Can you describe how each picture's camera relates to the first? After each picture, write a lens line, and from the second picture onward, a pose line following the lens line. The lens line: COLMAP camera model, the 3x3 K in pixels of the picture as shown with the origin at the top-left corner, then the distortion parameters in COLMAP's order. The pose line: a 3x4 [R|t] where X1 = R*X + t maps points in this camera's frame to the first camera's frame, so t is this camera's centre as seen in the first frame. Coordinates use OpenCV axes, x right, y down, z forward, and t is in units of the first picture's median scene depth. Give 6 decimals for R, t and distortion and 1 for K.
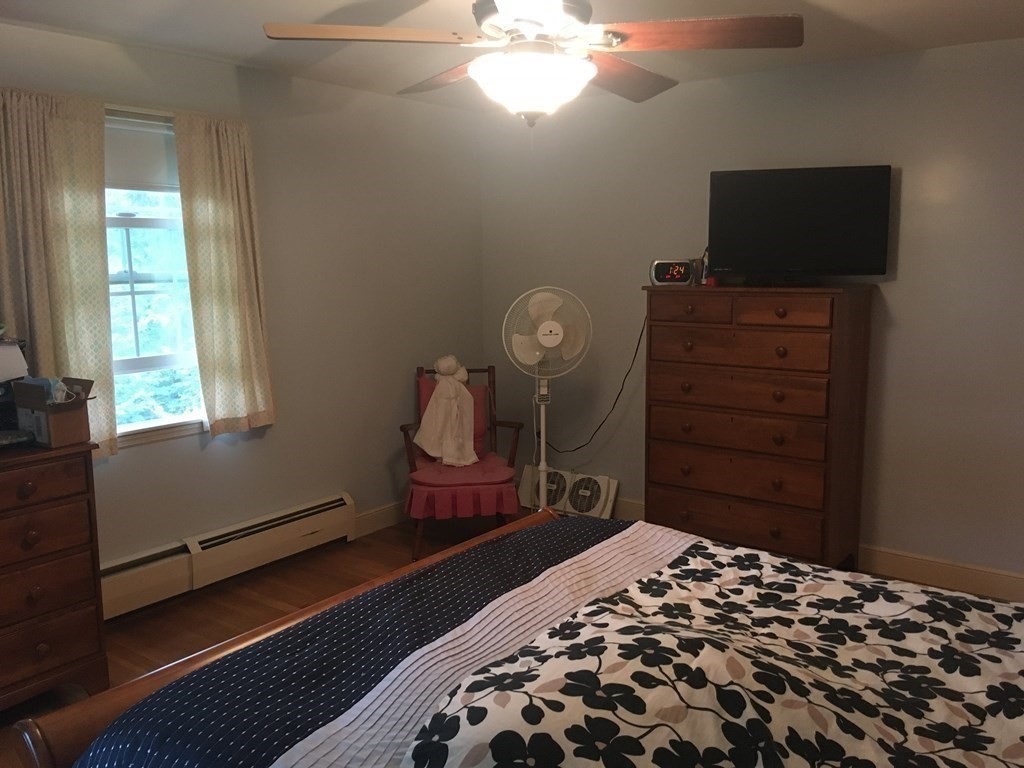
lens RADIAL K [[862.0, 0, 512.0], [0, 862.0, 384.0], [0, 0, 1]] dist [0.128152, -0.192837]
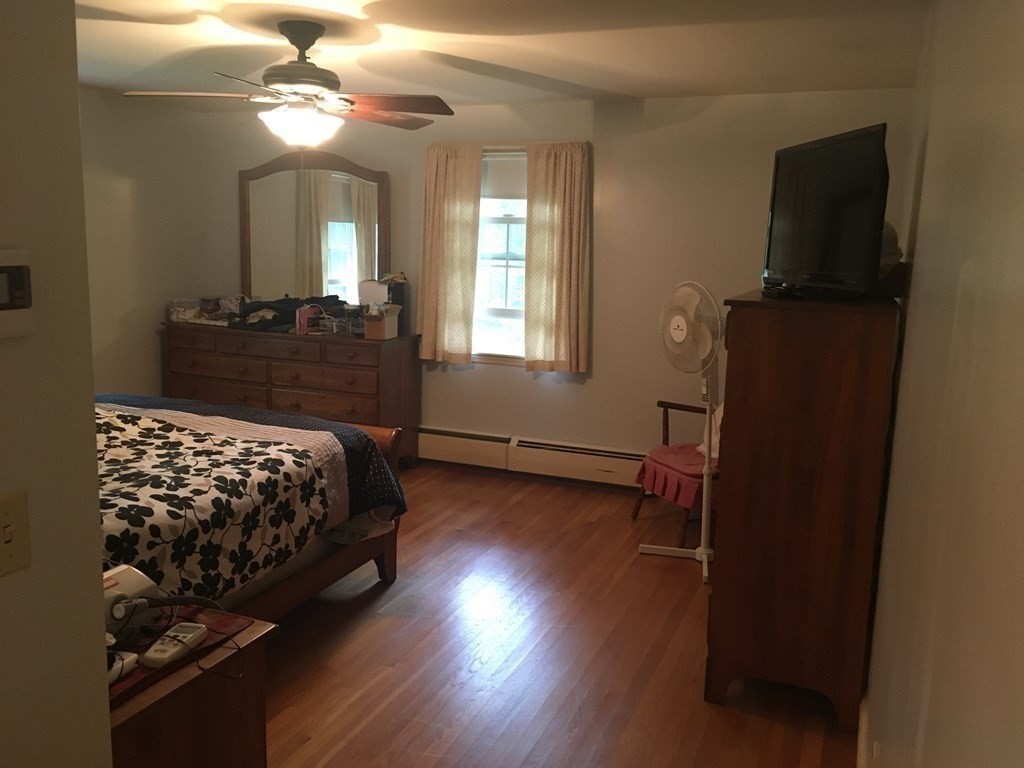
lens RADIAL K [[862.0, 0, 512.0], [0, 862.0, 384.0], [0, 0, 1]] dist [0.128152, -0.192837]
pose [[0.279913, 0.176573, -0.943647, 1.038932], [-0.176232, 0.975687, 0.130293, -0.101827], [0.943711, 0.129830, 0.304226, 0.575395]]
